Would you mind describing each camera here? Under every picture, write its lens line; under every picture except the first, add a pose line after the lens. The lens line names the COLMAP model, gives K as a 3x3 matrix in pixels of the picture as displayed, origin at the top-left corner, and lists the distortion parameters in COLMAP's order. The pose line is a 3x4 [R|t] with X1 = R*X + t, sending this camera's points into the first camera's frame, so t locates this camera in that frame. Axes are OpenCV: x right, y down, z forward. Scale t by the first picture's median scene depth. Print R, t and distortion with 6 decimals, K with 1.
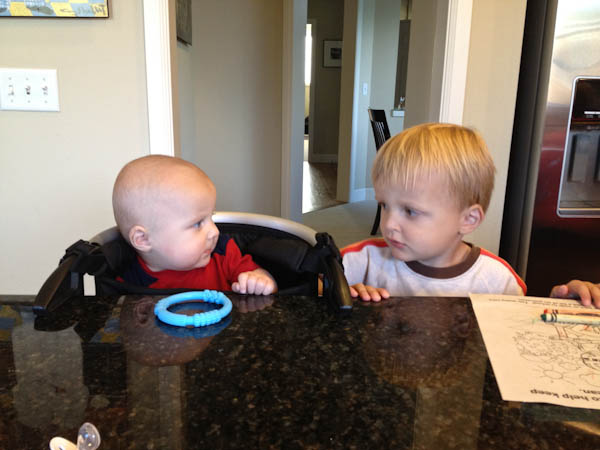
lens RADIAL K [[572.3, 0, 299.5], [0, 572.3, 225.5], [0, 0, 1]] dist [0.074157, 0.000000]
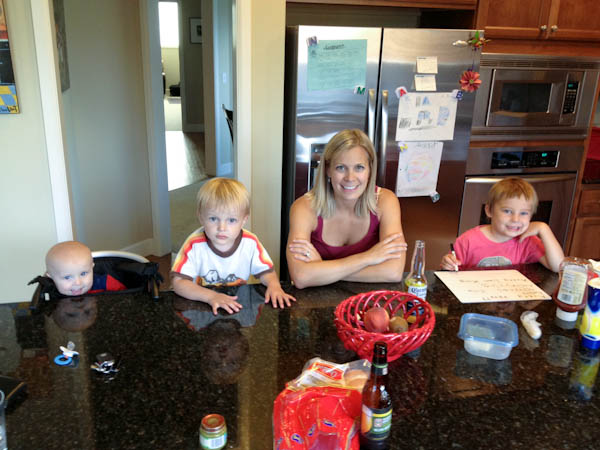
lens RADIAL K [[572.3, 0, 289.2], [0, 572.3, 221.8], [0, 0, 1]] dist [0.074157, 0.000000]
pose [[0.983465, -0.056165, 0.172170, 0.166118], [0.041689, 0.995372, 0.086579, -0.272175], [-0.176236, -0.077969, 0.981255, -1.119716]]
